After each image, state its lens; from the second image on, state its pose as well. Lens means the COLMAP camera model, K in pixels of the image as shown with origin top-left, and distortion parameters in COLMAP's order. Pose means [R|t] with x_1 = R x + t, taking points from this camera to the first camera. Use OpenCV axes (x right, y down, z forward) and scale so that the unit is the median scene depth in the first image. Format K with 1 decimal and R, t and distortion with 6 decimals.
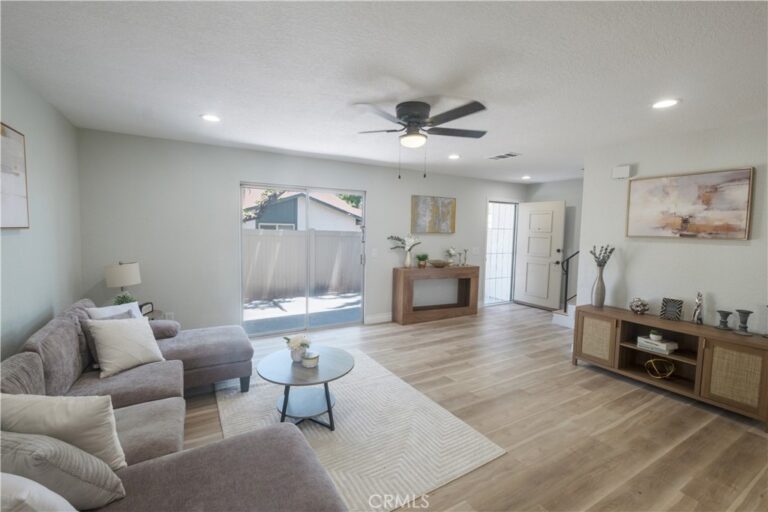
lens RADIAL K [[338.5, 0, 378.6], [0, 338.5, 251.9], [0, 0, 1]] dist [-0.001333, -0.000455]
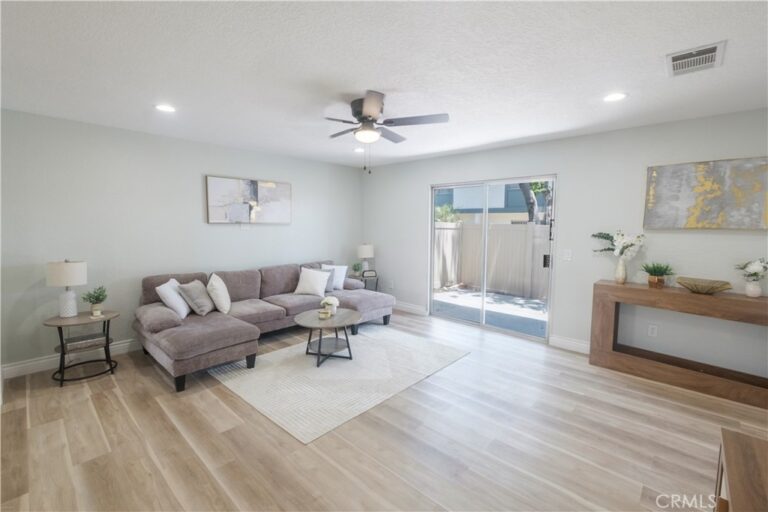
lens RADIAL K [[338.5, 0, 378.6], [0, 338.5, 251.9], [0, 0, 1]] dist [-0.001333, -0.000455]
pose [[0.286694, 0.068397, -0.955578, 0.582840], [-0.064752, 0.996551, 0.051902, -0.015215], [0.955832, 0.046995, 0.290133, 0.385190]]
